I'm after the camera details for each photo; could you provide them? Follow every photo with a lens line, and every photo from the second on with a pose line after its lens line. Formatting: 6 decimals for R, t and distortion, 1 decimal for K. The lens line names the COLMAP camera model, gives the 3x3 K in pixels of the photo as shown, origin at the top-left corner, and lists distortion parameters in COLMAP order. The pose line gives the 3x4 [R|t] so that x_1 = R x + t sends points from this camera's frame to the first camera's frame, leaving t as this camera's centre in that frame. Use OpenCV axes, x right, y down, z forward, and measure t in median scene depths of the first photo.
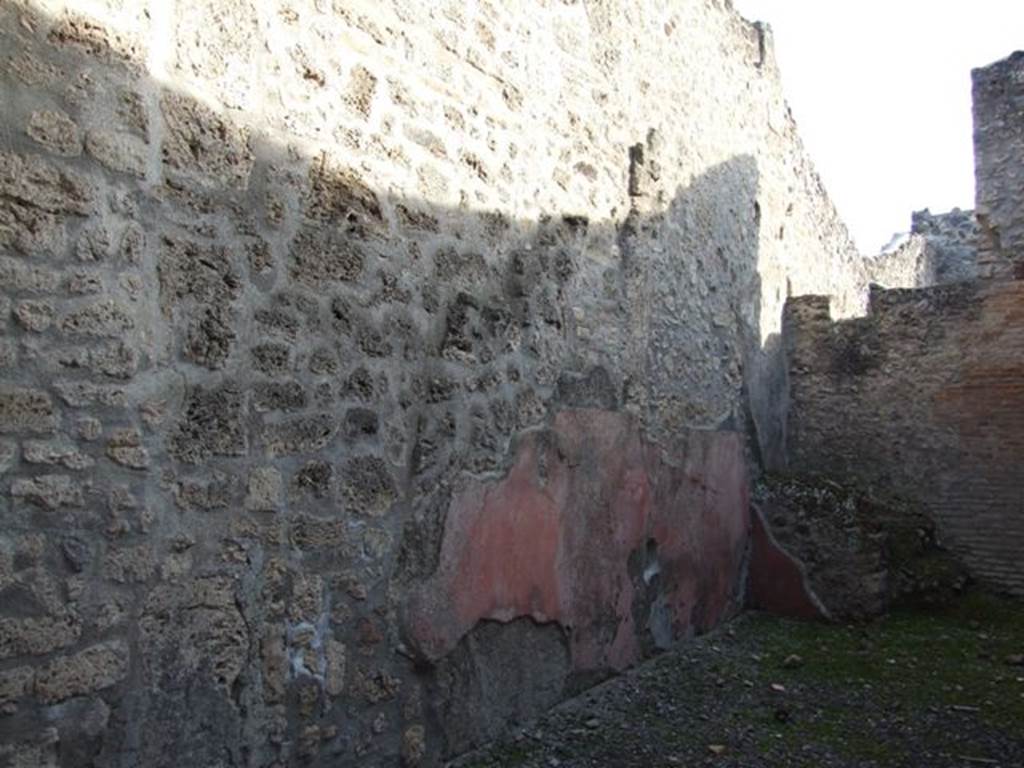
lens RADIAL K [[809.5, 0, 519.6], [0, 809.5, 378.2], [0, 0, 1]] dist [-0.064856, 0.059828]
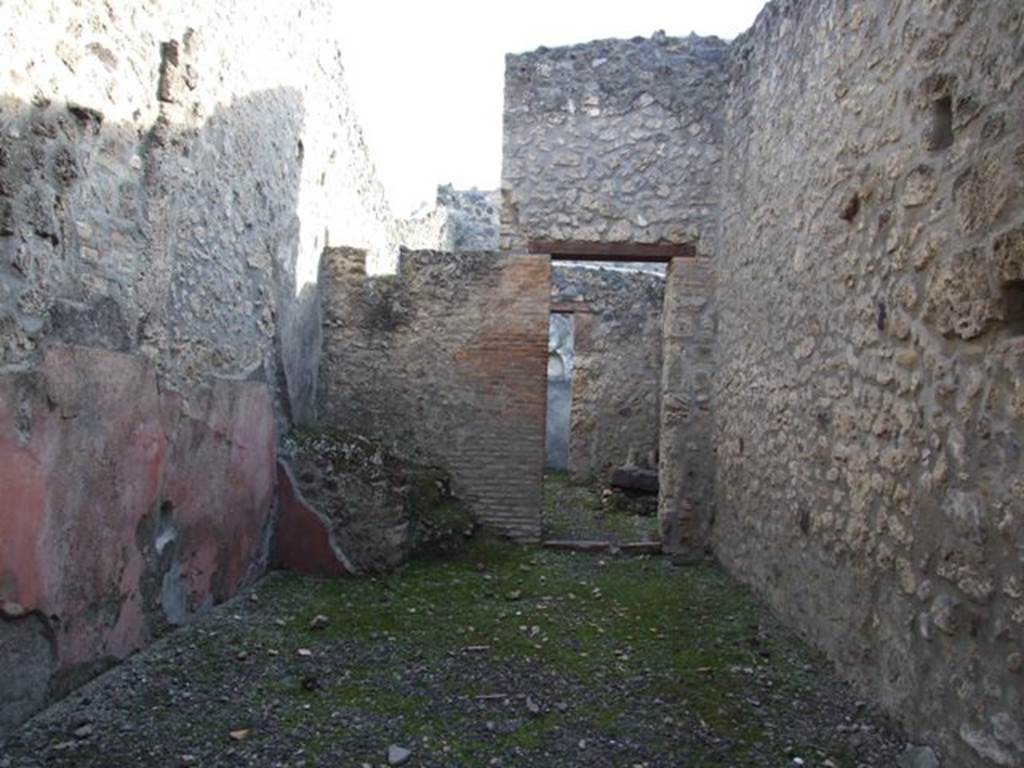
lens RADIAL K [[809.5, 0, 508.3], [0, 809.5, 375.7], [0, 0, 1]] dist [-0.064856, 0.059828]
pose [[0.844121, 0.031941, 0.535201, 0.007819], [-0.059474, 0.997642, 0.034263, 0.011505], [-0.532845, -0.060753, 0.844029, 0.080101]]
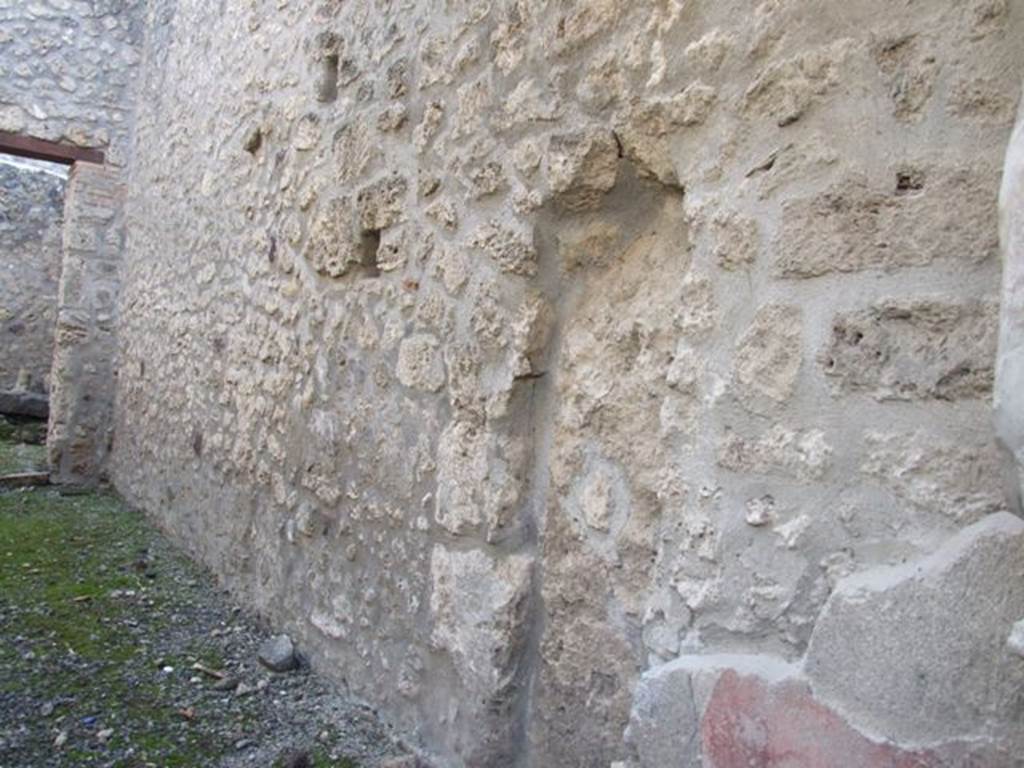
lens RADIAL K [[808.4, 0, 511.7], [0, 808.4, 376.4], [0, 0, 1]] dist [-0.064233, 0.045294]
pose [[0.309529, -0.004388, 0.950880, 0.014981], [-0.143389, 0.988339, 0.051236, 0.010956], [-0.940017, -0.152205, 0.305291, 0.042248]]
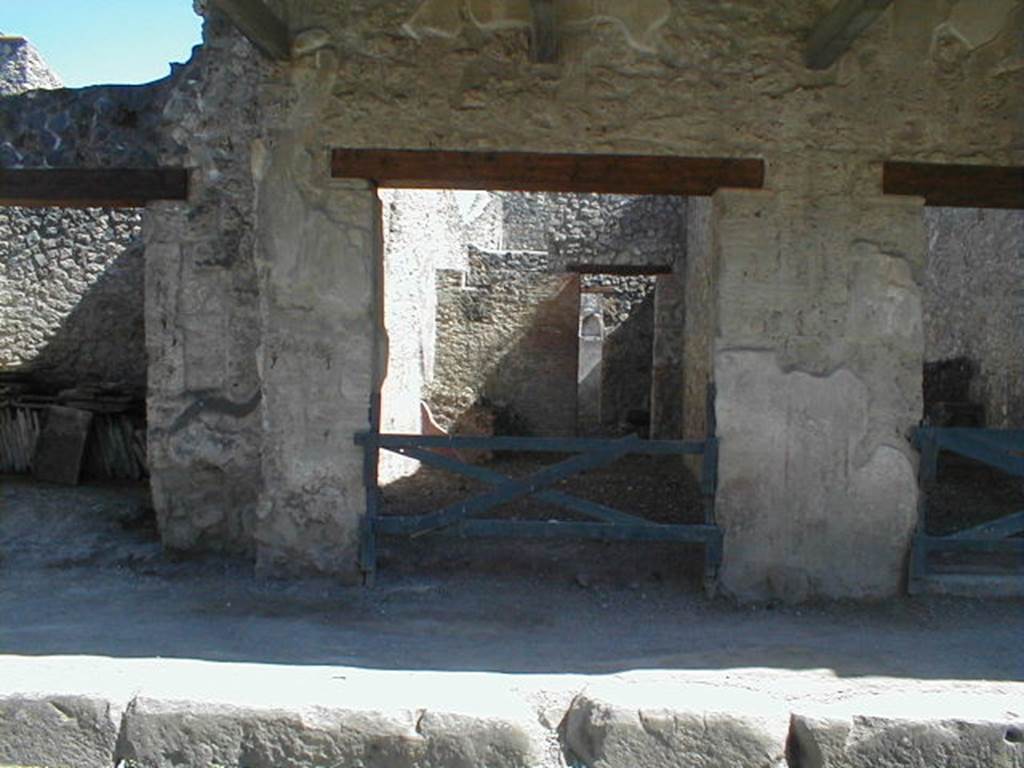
lens RADIAL K [[1008.4, 0, 566.6], [0, 1008.4, 412.5], [0, 0, 1]] dist [-0.117804, 0.000000]
pose [[0.833253, -0.027905, 0.552188, -0.792053], [-0.050985, 0.990592, 0.126997, -0.130854], [-0.550537, -0.133974, 0.823990, -1.128079]]
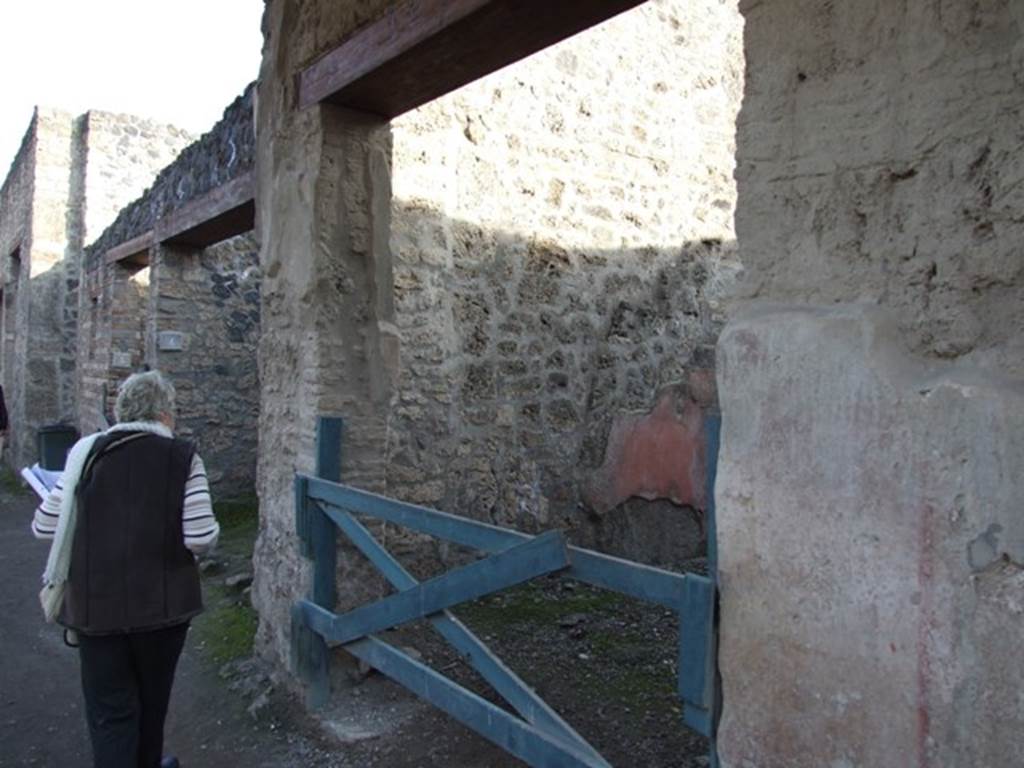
lens RADIAL K [[819.0, 0, 543.4], [0, 819.0, 380.2], [0, 0, 1]] dist [-0.032946, 0.021198]
pose [[0.953528, 0.006850, -0.301227, 0.203034], [0.015578, 0.997284, 0.071990, -0.049160], [0.300902, -0.073337, 0.950831, -0.472311]]
